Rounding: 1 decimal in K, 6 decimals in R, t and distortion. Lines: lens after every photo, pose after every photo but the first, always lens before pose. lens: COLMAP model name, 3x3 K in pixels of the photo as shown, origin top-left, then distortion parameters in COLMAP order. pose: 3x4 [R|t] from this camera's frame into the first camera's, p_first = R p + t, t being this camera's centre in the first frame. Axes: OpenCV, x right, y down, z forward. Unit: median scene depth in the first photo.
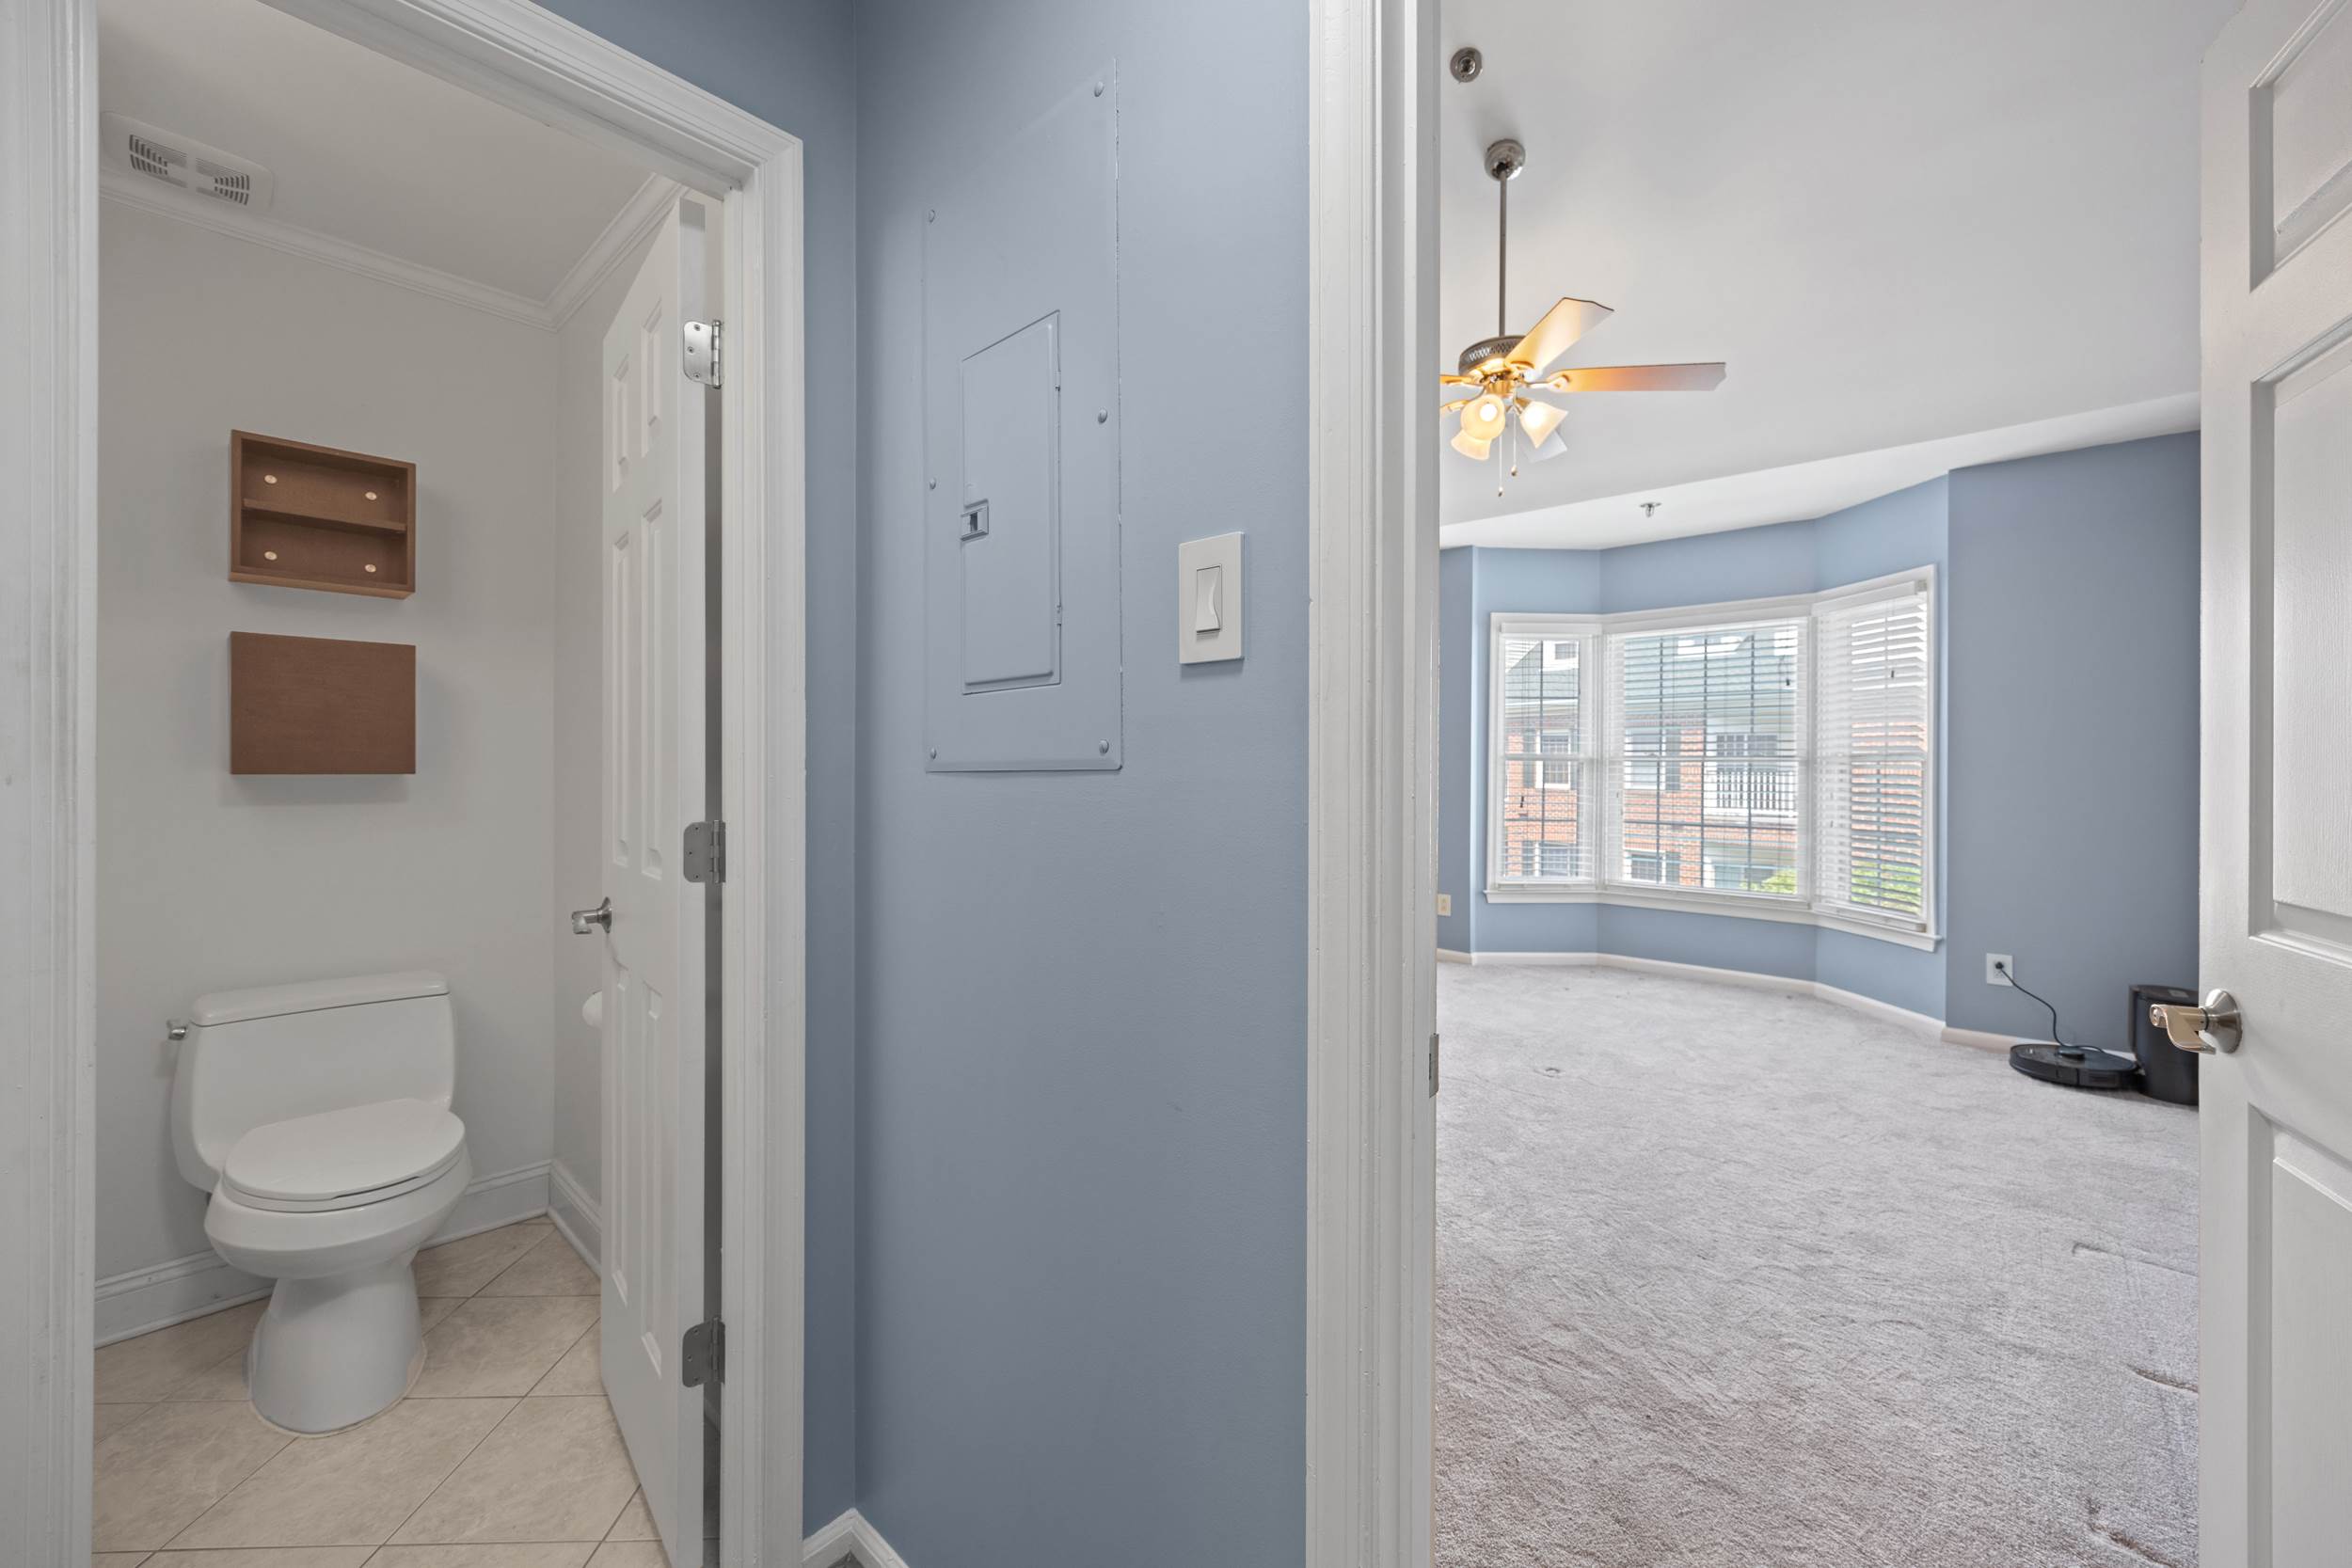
lens RADIAL K [[924.3, 0, 1169.2], [0, 924.3, 769.0], [0, 0, 1]] dist [-0.002020, -0.000269]
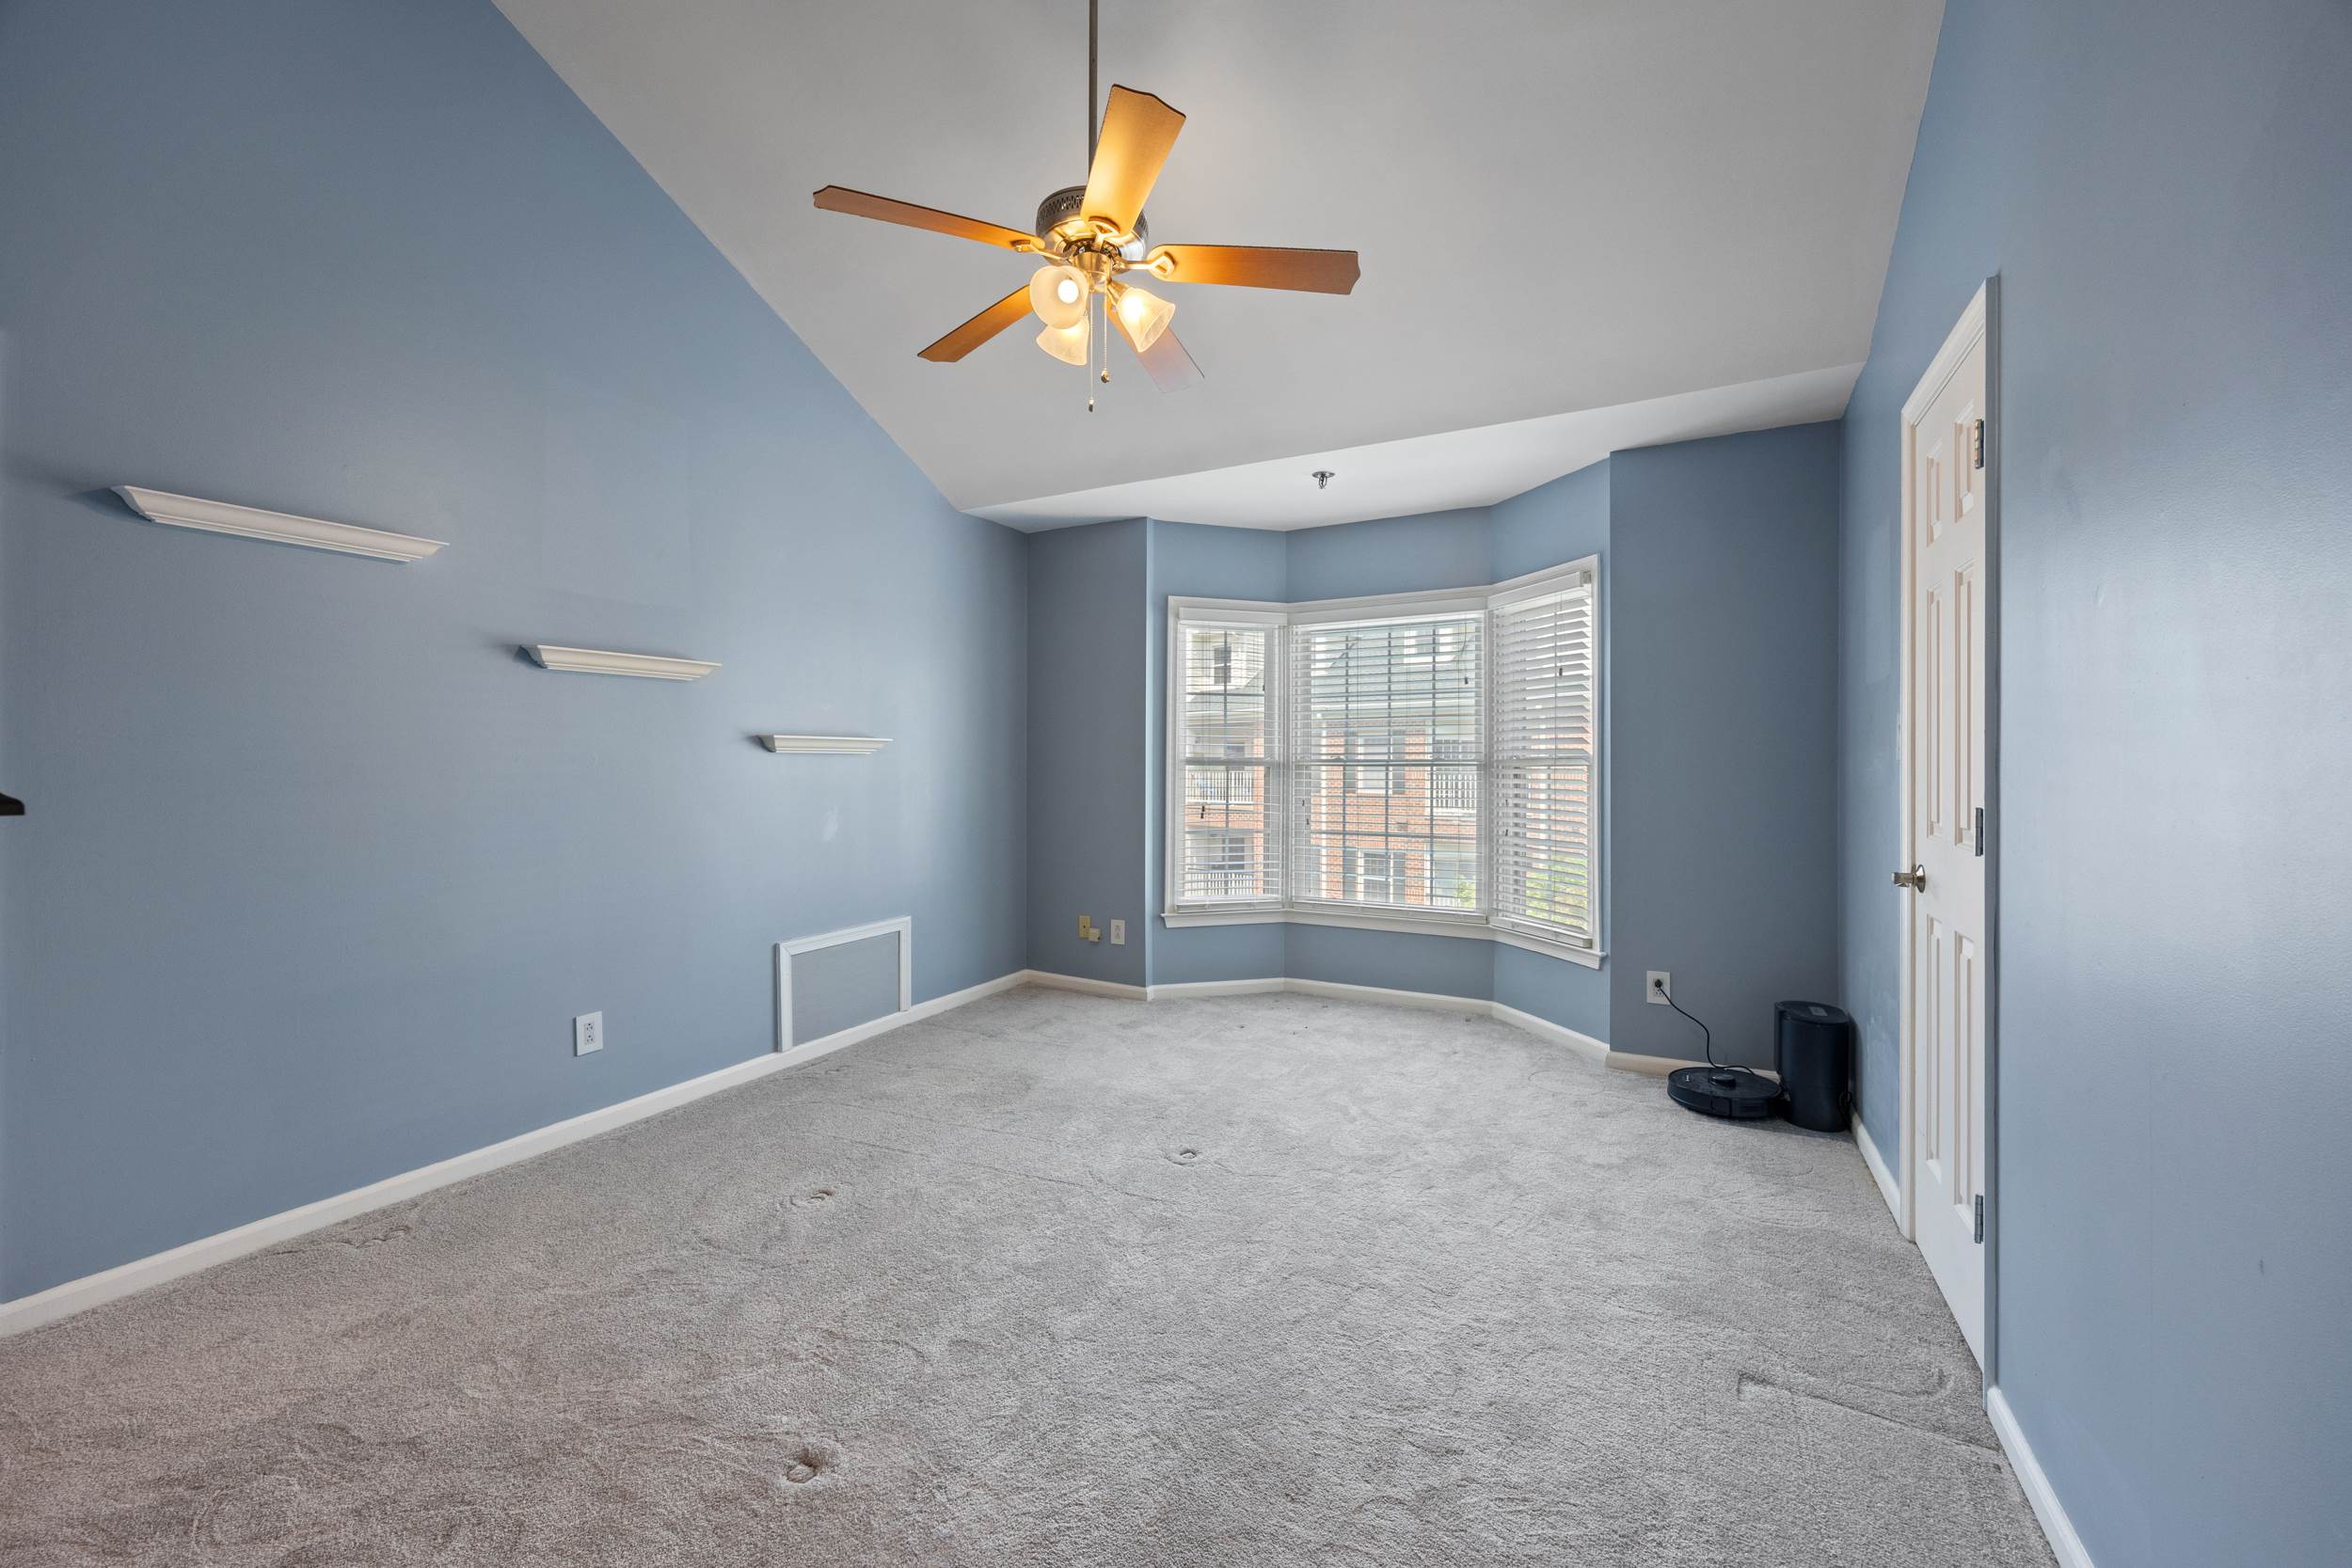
lens RADIAL K [[914.8, 0, 1181.0], [0, 914.8, 770.9], [0, 0, 1]] dist [-0.001552, 0.000061]
pose [[0.968602, -0.003185, 0.248595, 0.211034], [0.003650, 0.999992, -0.001407, -0.003300], [-0.248589, 0.002270, 0.968606, 0.232542]]
